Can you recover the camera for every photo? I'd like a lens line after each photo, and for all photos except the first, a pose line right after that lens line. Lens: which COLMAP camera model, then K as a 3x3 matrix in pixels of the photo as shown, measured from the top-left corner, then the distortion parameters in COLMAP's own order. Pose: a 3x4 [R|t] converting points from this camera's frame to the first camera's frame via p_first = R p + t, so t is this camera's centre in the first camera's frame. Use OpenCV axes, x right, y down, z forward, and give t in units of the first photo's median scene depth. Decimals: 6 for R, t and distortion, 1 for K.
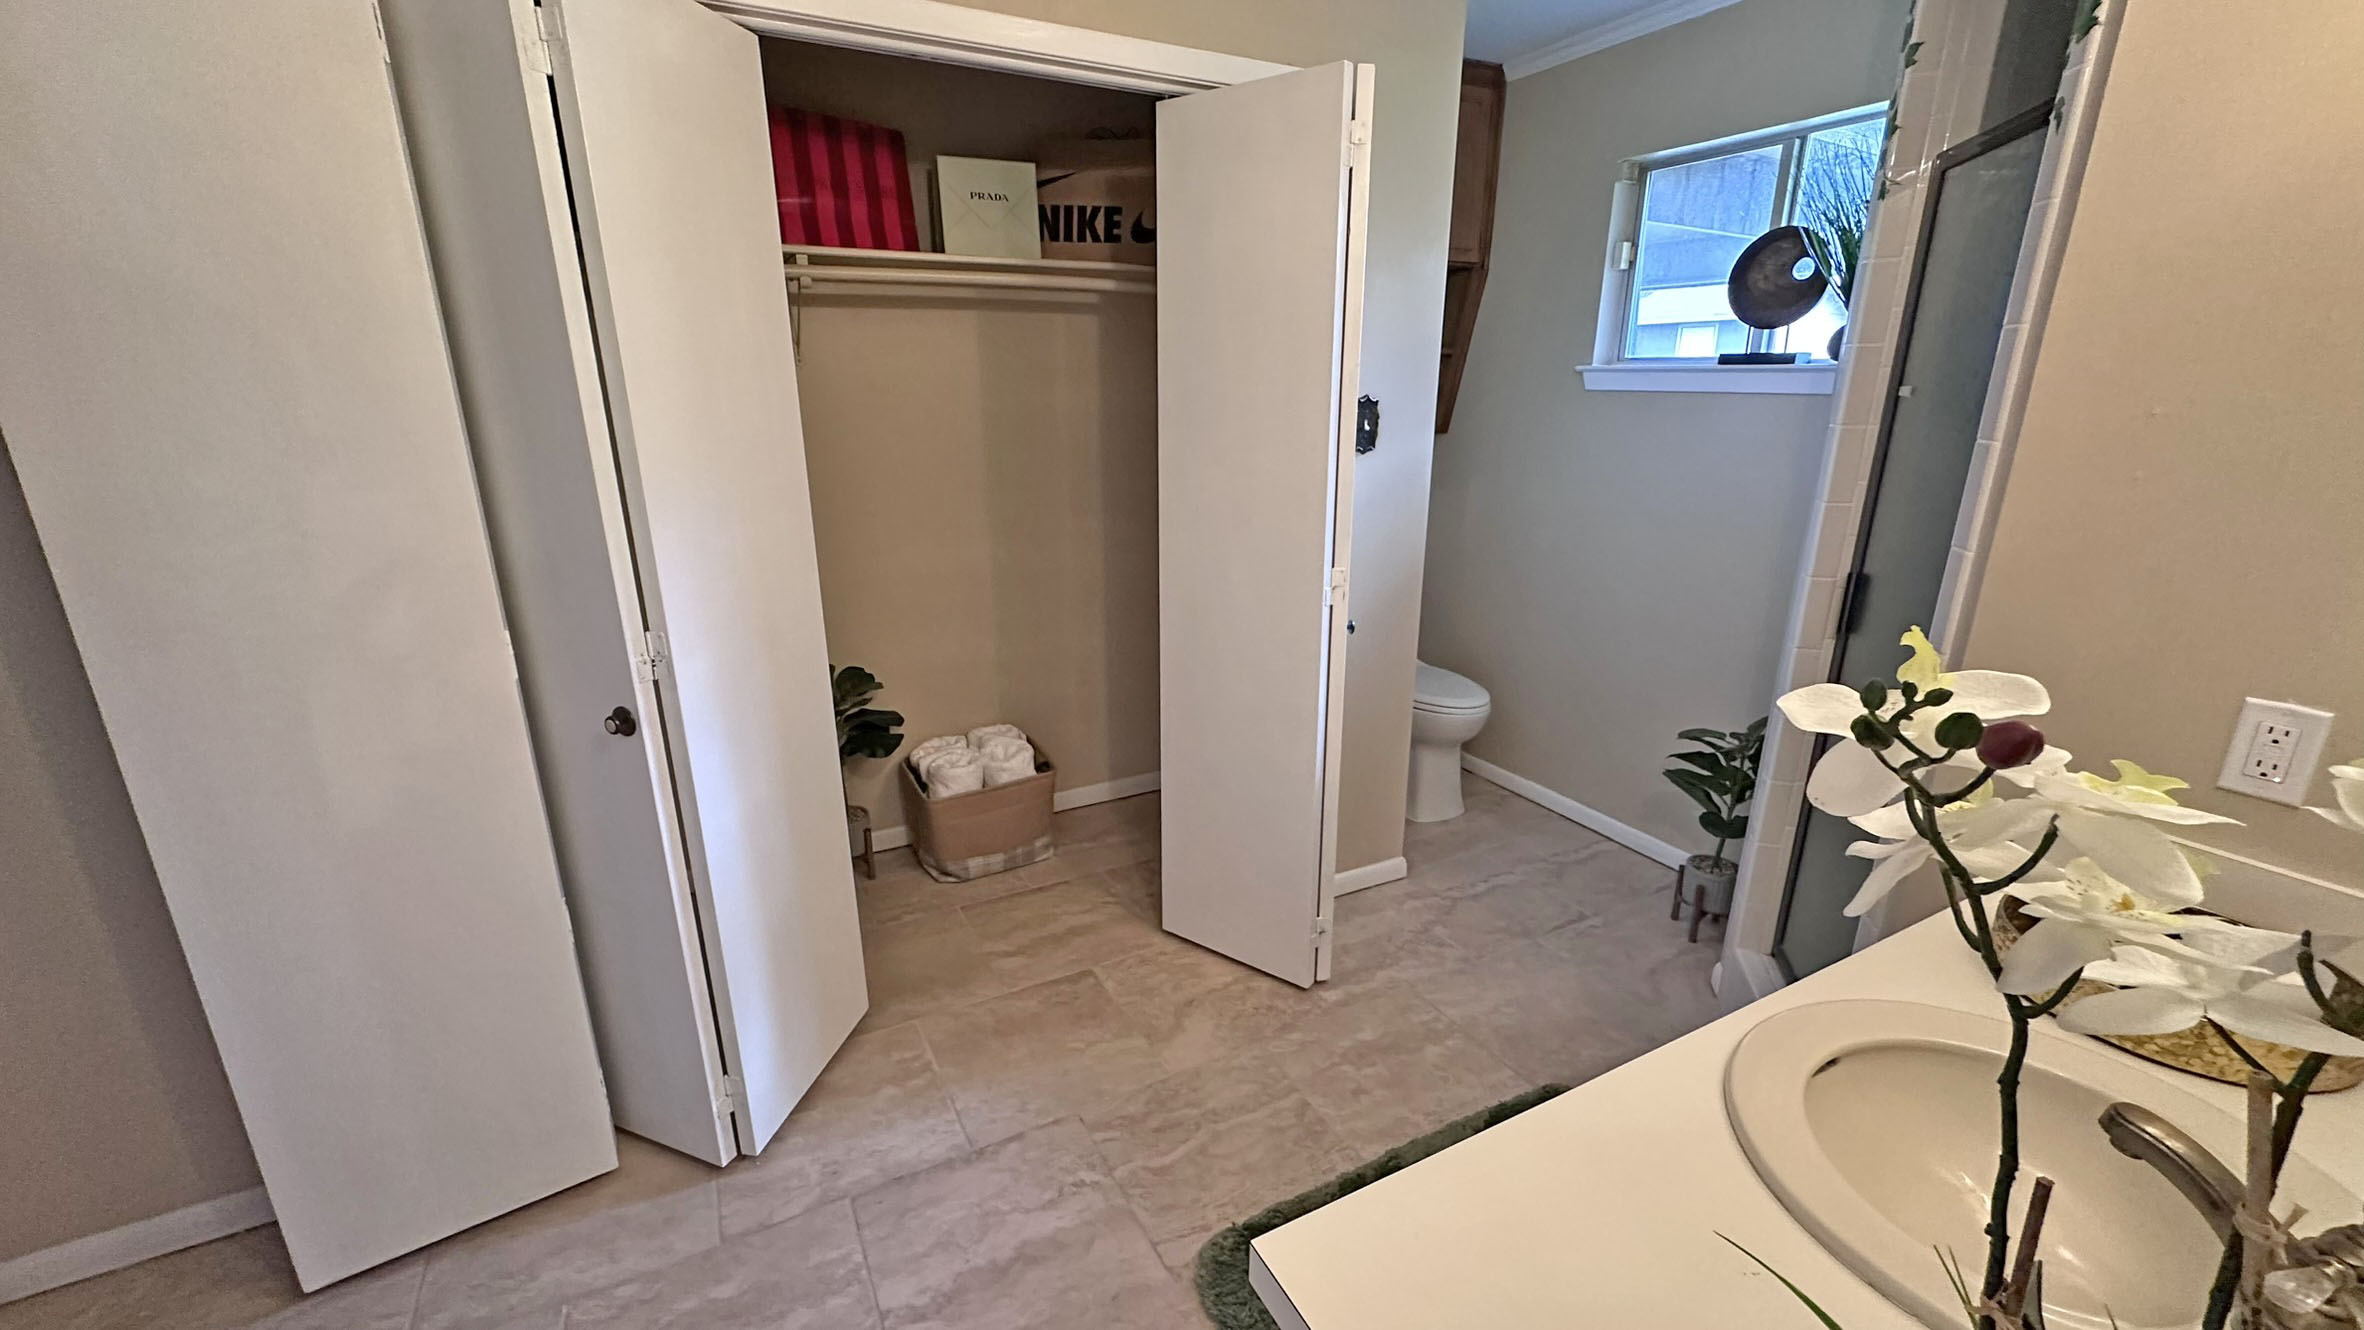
lens RADIAL K [[975.4, 0, 1182.0], [0, 975.4, 665.0], [0, 0, 1]] dist [-0.001721, -0.000102]
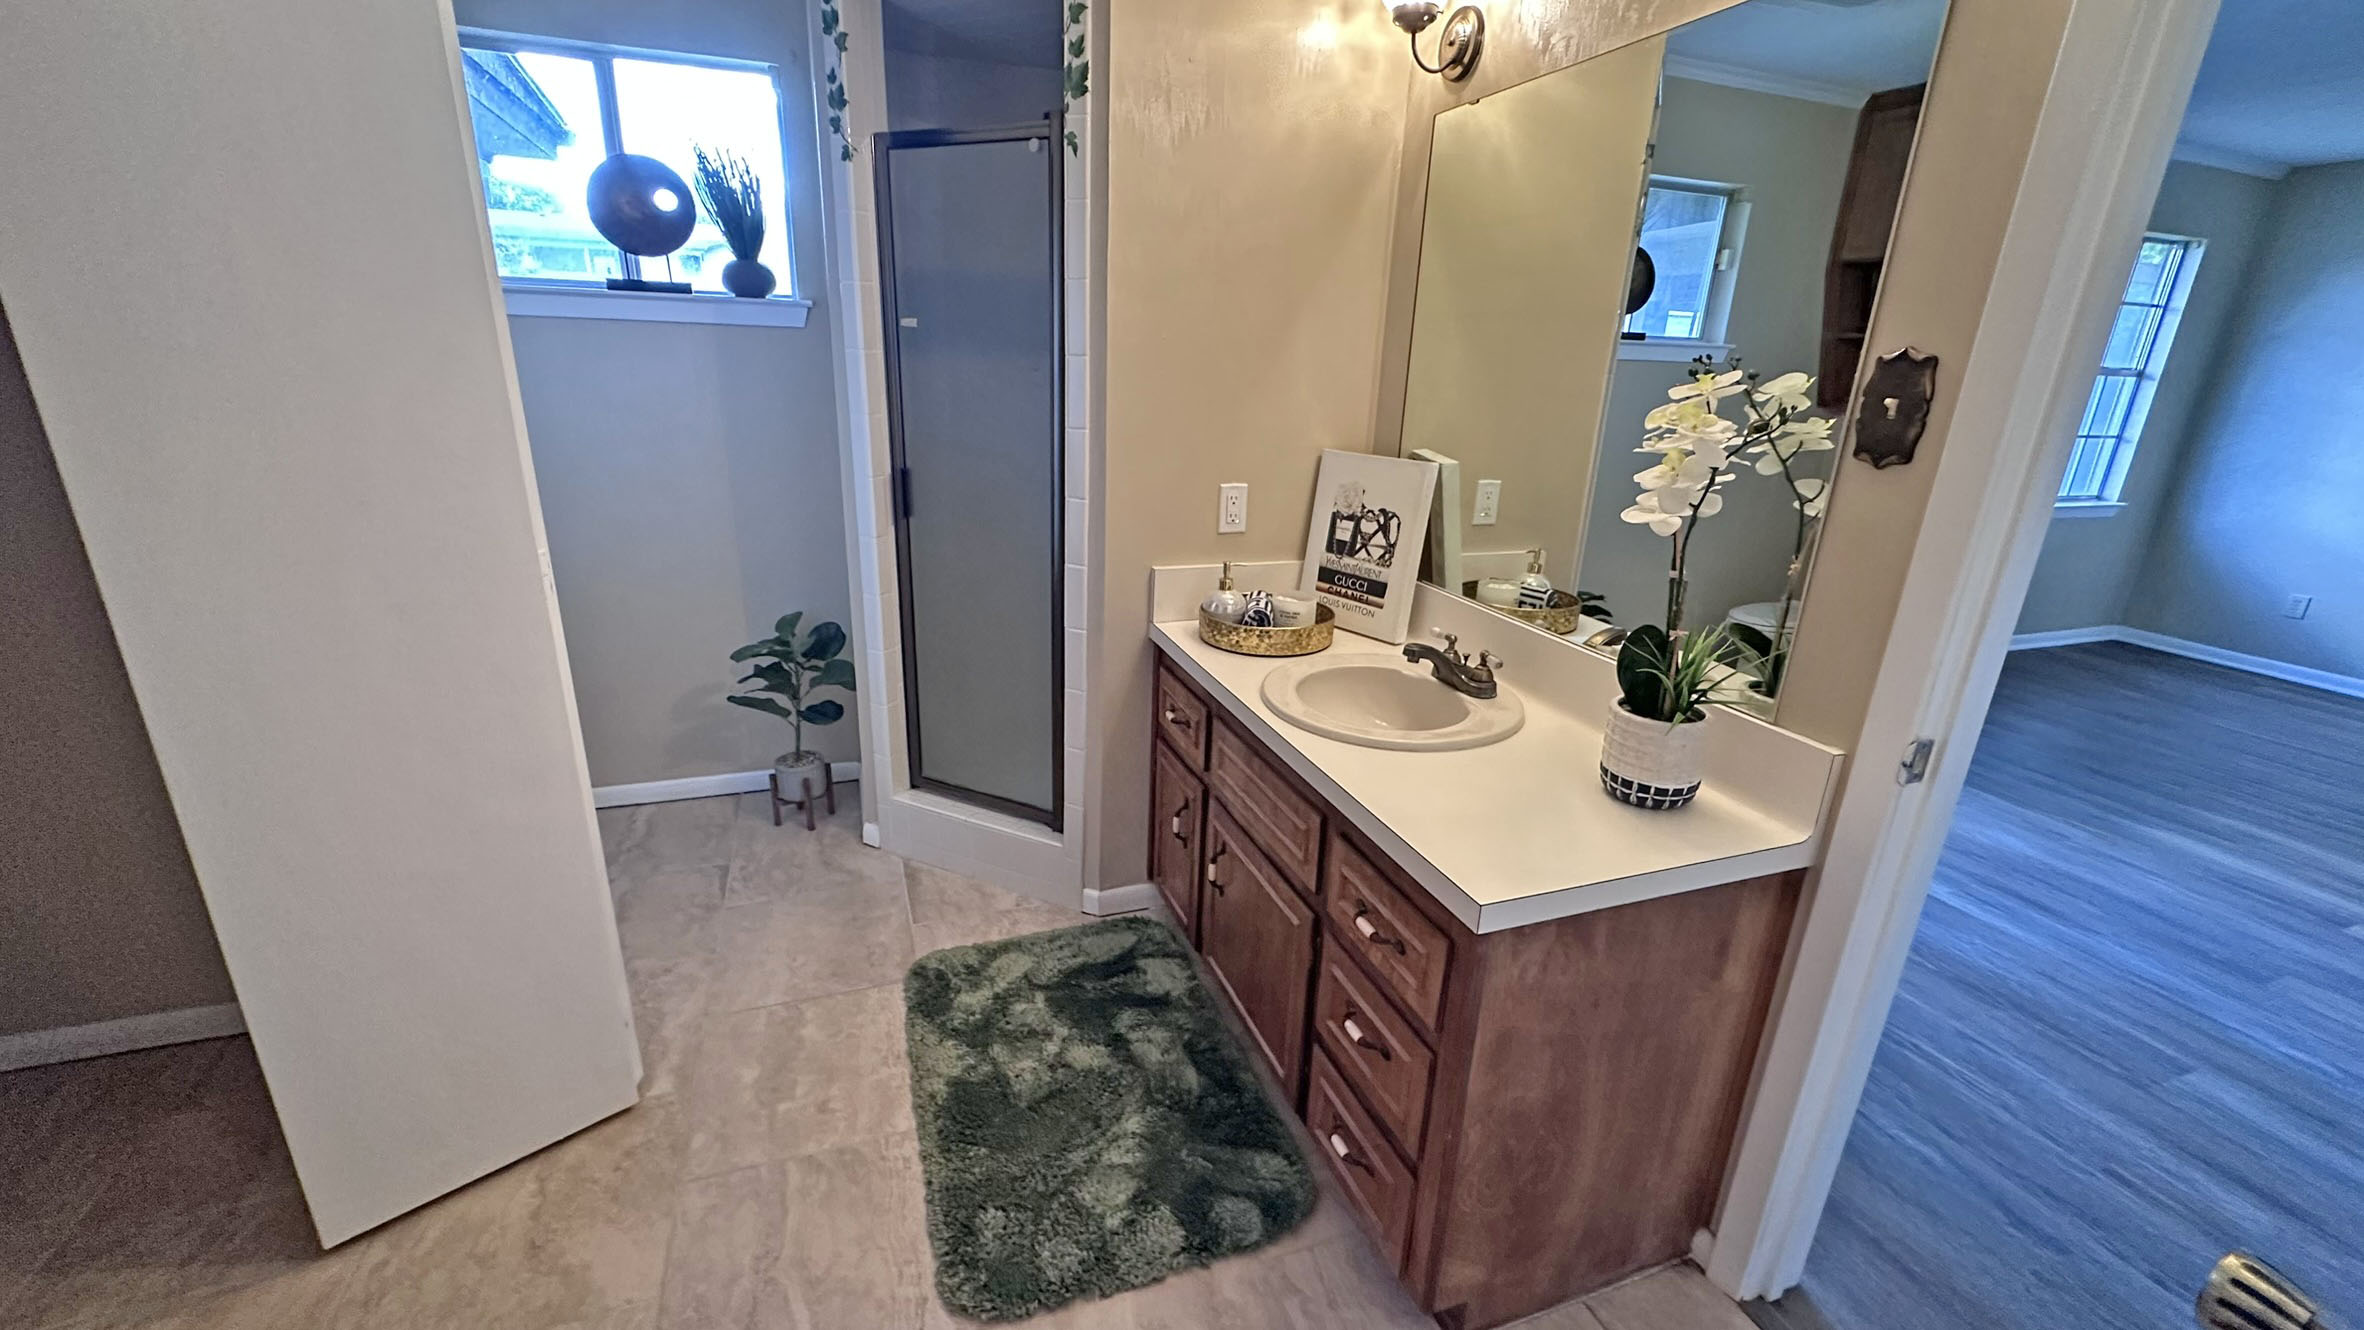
lens RADIAL K [[981.5, 0, 1184.4], [0, 981.5, 645.2], [0, 0, 1]] dist [0.027207, -0.000039]
pose [[0.139566, -0.287743, 0.947484, -0.430276], [0.259287, 0.934082, 0.245480, -0.077642], [-0.955663, 0.211409, 0.204975, 0.348486]]
